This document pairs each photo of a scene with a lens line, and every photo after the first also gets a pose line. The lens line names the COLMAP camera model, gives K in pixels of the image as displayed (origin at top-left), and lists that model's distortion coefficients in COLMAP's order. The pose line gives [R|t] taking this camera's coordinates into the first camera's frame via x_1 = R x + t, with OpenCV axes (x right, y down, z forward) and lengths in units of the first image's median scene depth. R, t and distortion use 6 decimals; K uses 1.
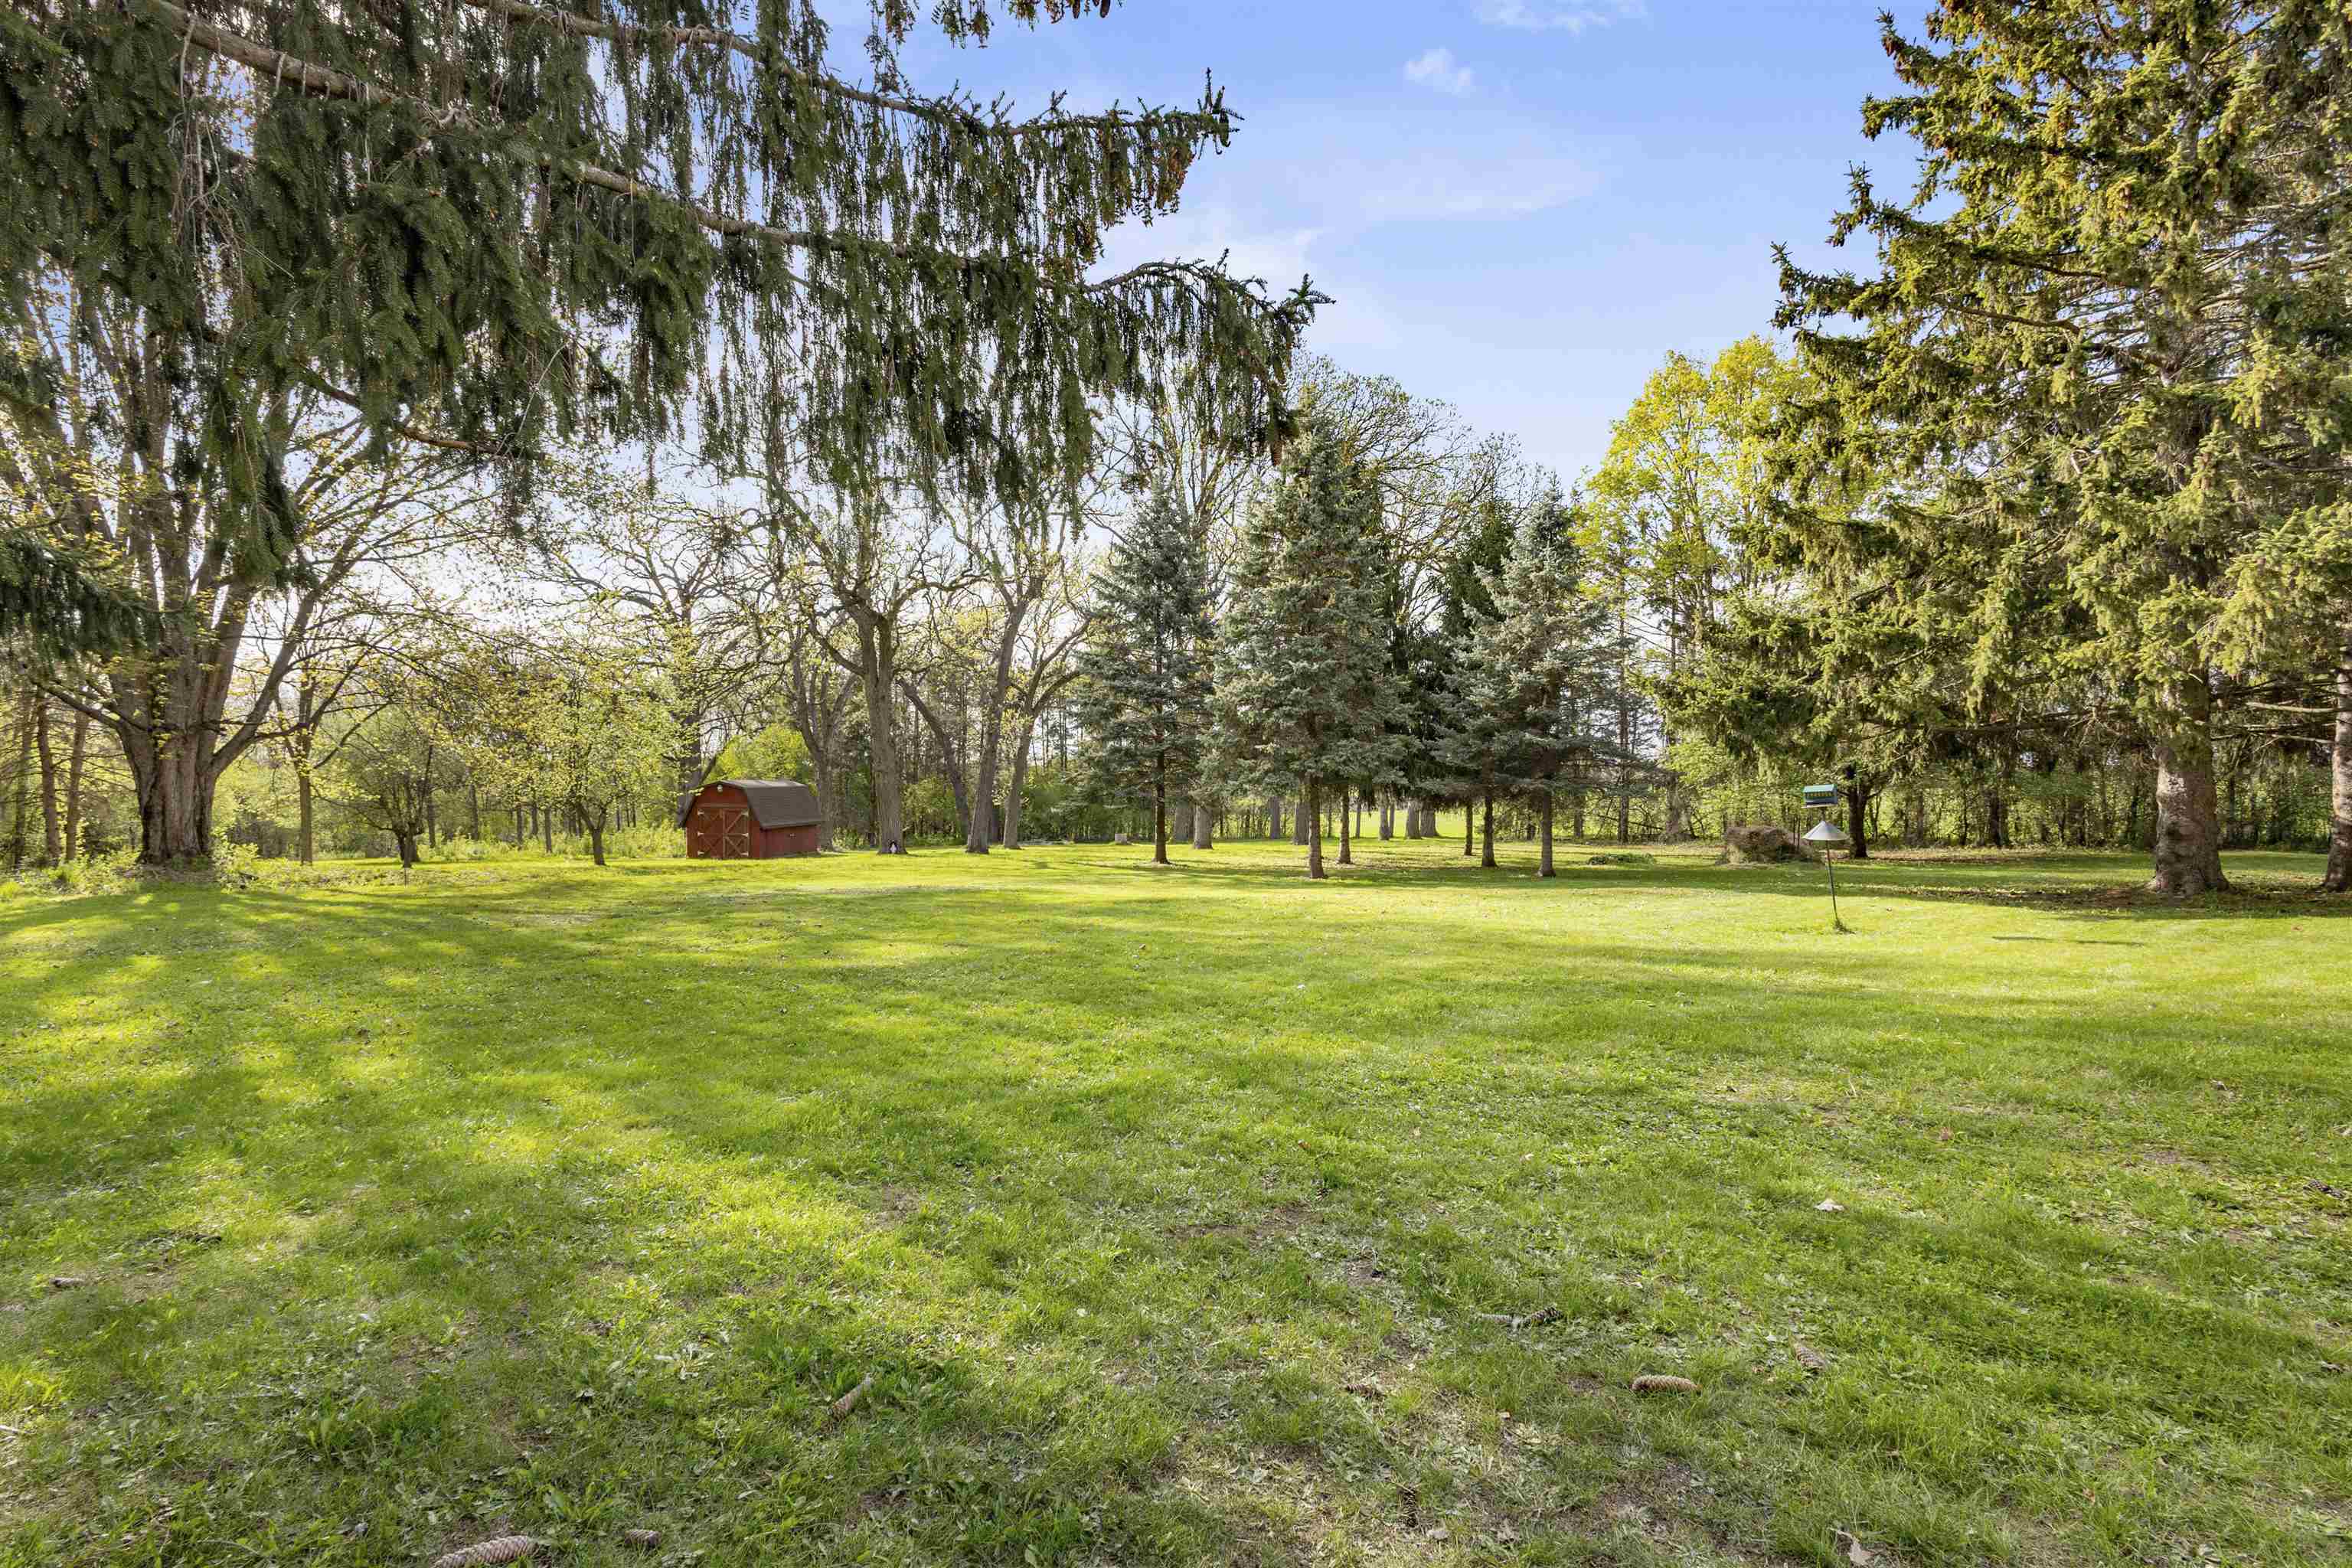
lens RADIAL K [[1082.8, 0, 1178.9], [0, 1082.8, 784.9], [0, 0, 1]] dist [0.011269, -0.002124]
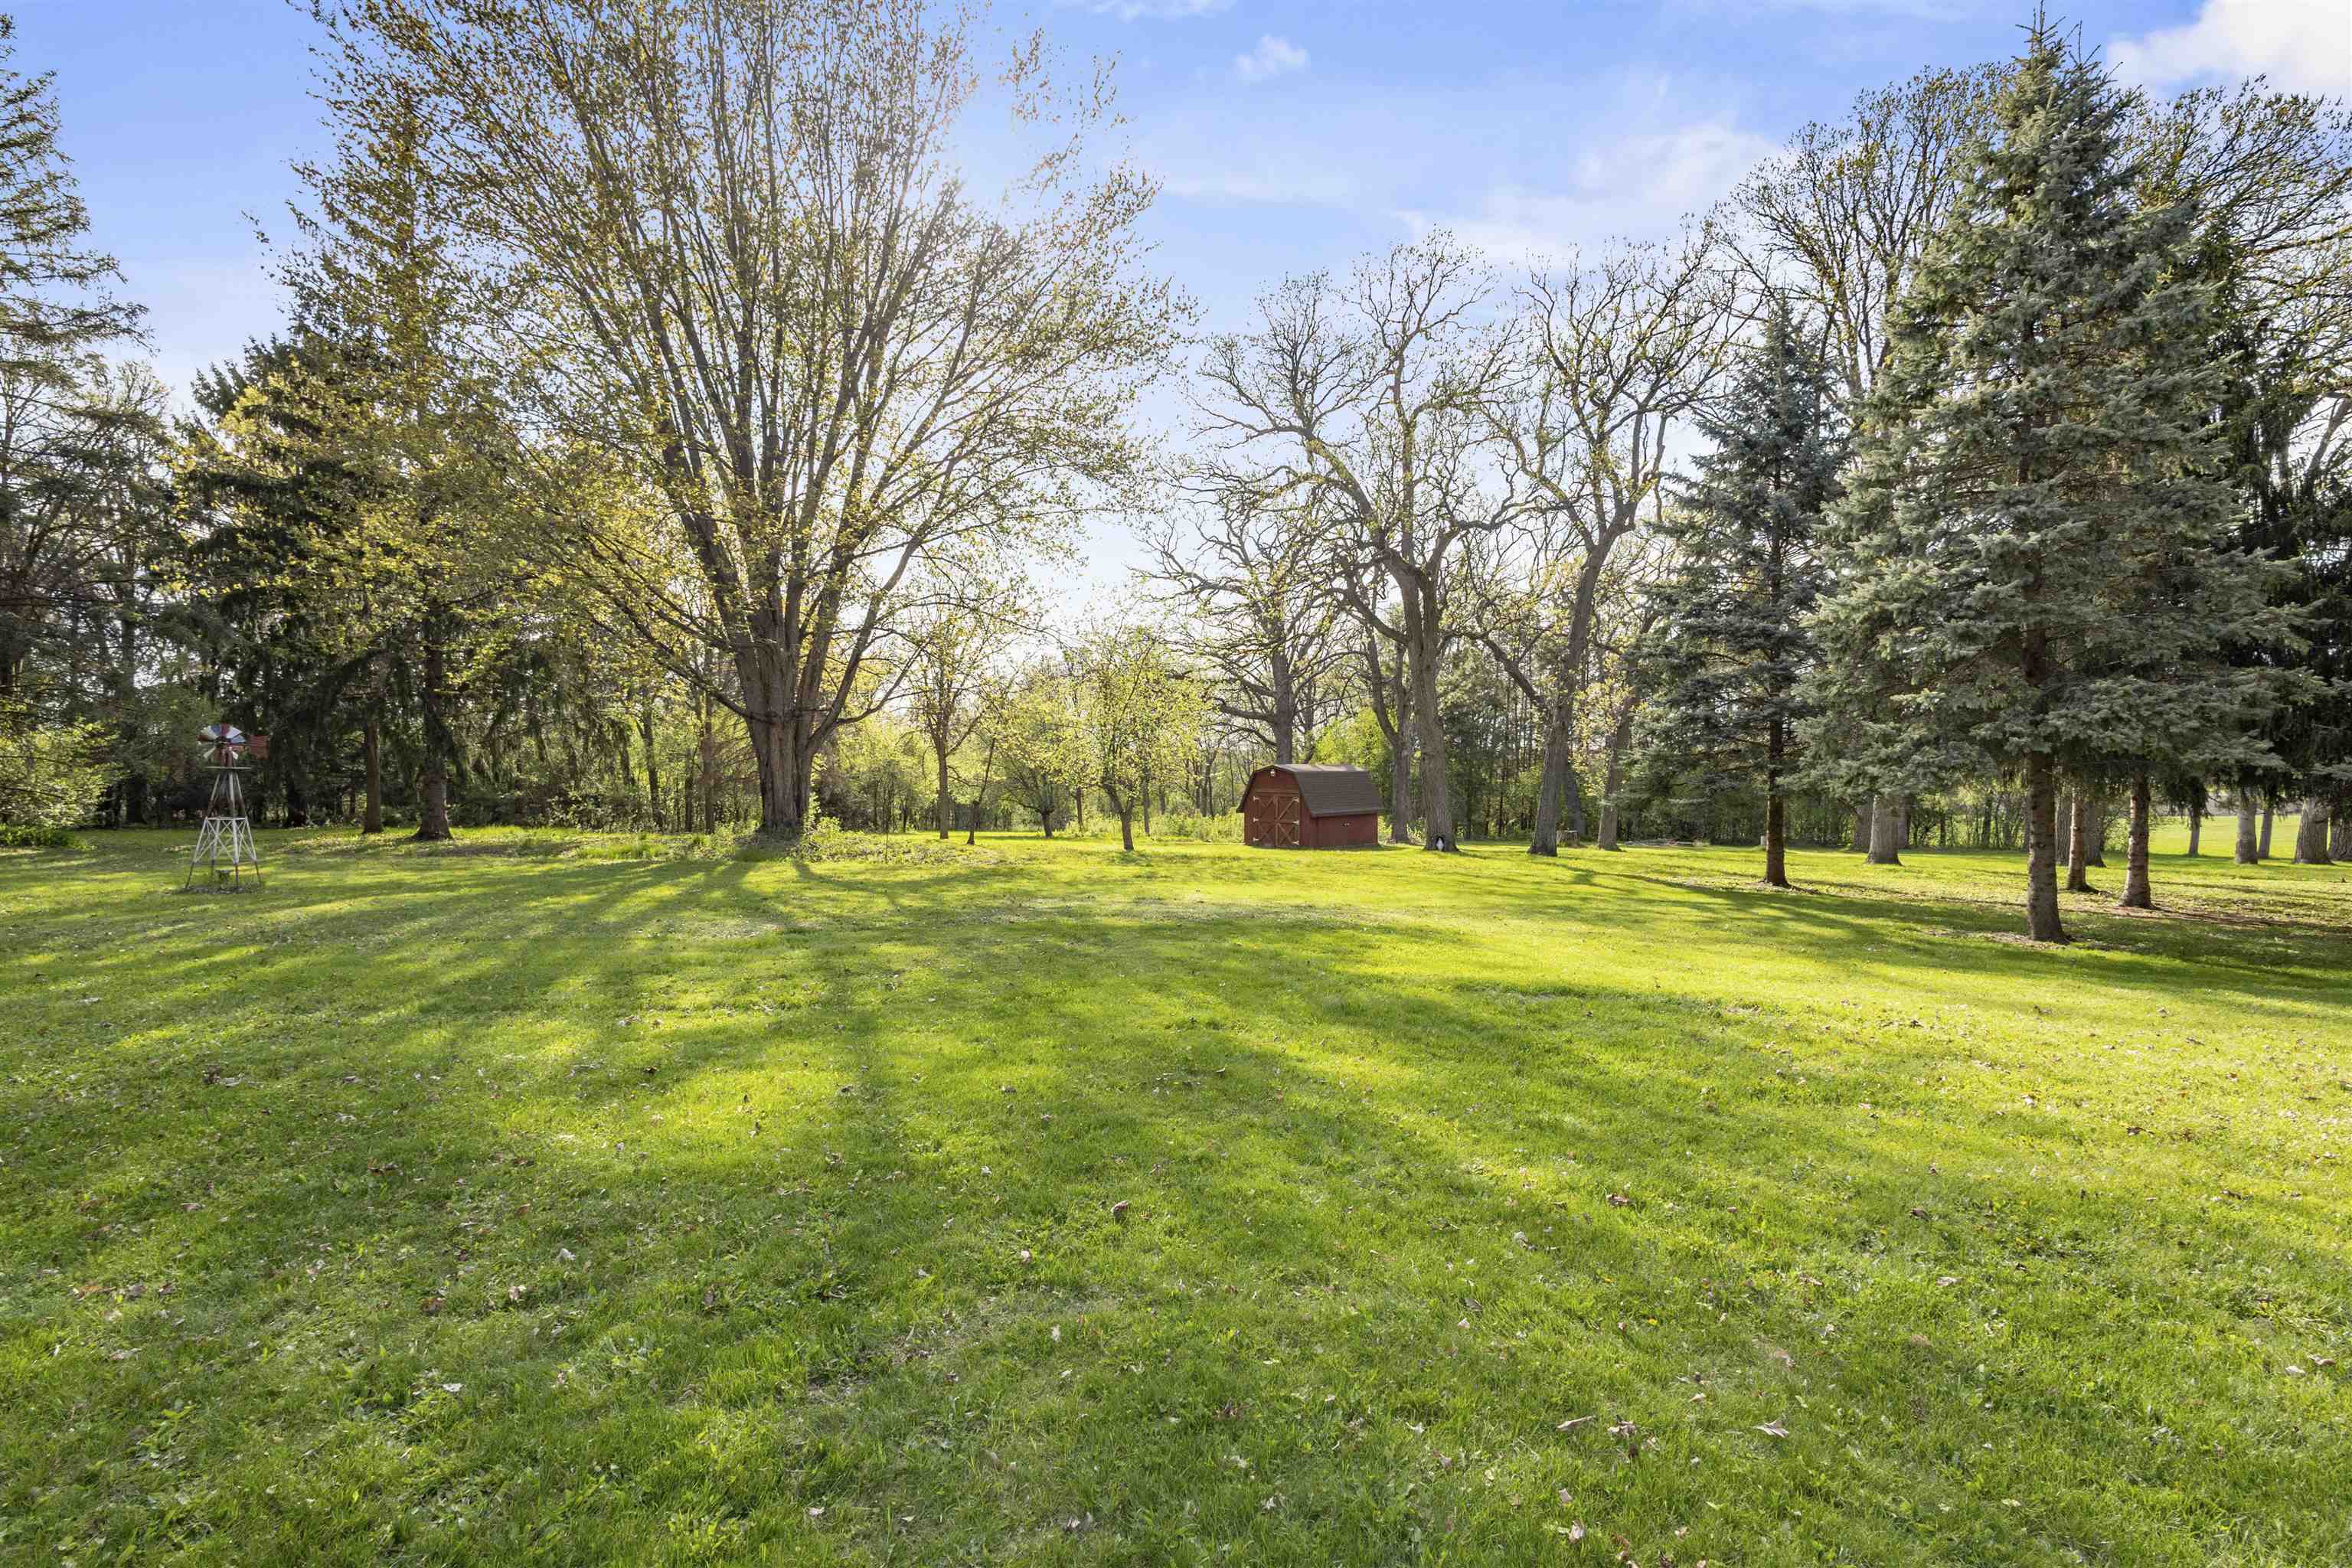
lens RADIAL K [[1082.8, 0, 1170.7], [0, 1082.8, 779.1], [0, 0, 1]] dist [0.011269, -0.002124]
pose [[0.826879, 0.009685, -0.562296, 0.054785], [-0.006682, 0.999950, 0.007397, 0.003197], [0.562340, -0.002359, 0.826903, 0.233198]]
